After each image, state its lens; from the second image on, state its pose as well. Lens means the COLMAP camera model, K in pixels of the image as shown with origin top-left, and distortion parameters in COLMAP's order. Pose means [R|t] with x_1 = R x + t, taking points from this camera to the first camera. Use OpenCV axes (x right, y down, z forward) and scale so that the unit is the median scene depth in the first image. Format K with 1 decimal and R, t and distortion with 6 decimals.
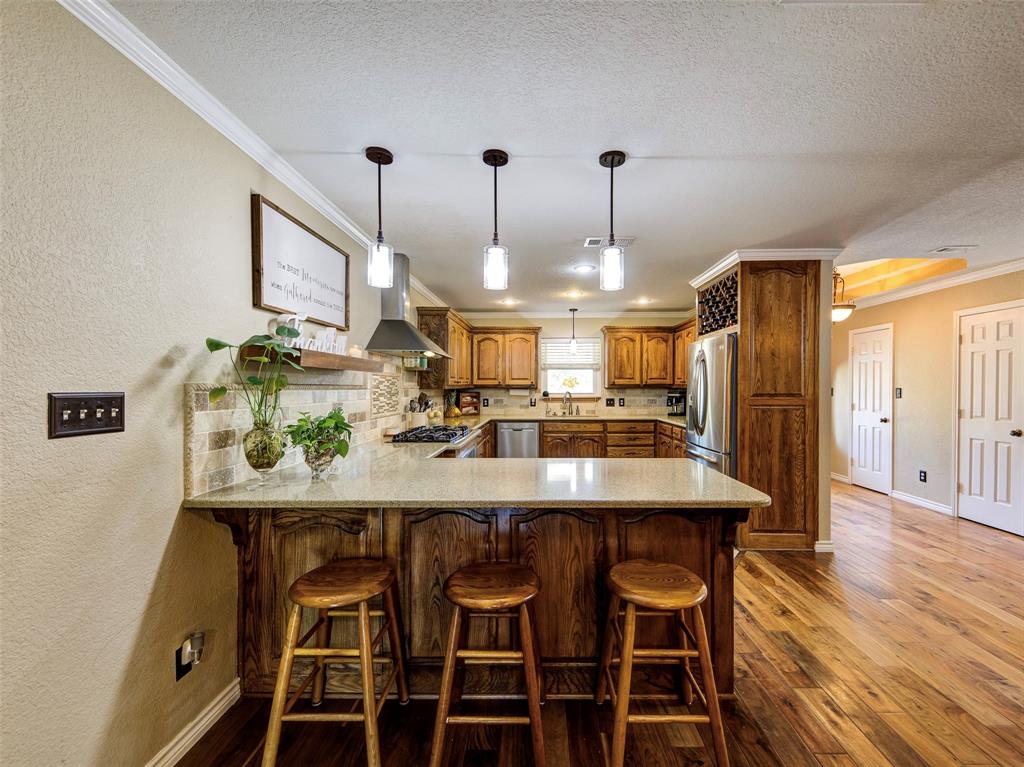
lens RADIAL K [[416.0, 0, 514.7], [0, 416.0, 388.3], [0, 0, 1]] dist [0.000796, 0.000019]
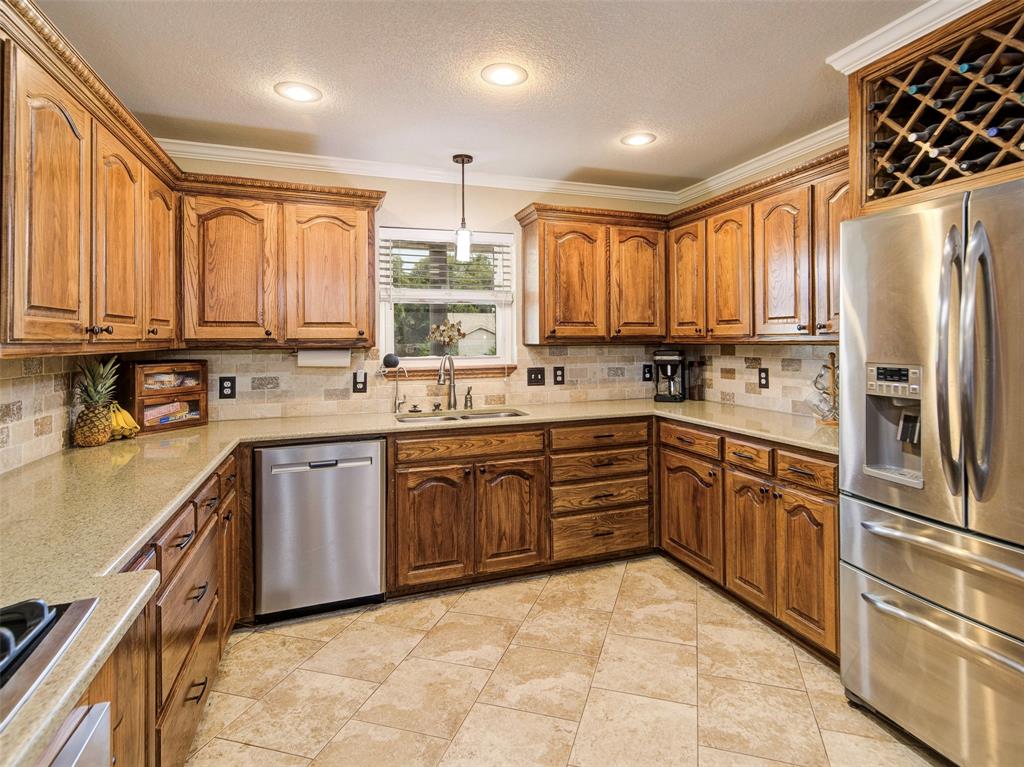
lens RADIAL K [[532.4, 0, 510.3], [0, 532.4, 333.1], [0, 0, 1]] dist [0.025214, 0.000252]
pose [[0.927834, -0.002183, 0.372987, -0.014161], [0.010552, 0.999736, -0.020398, -0.002314], [-0.372845, 0.022862, 0.927612, 0.485079]]
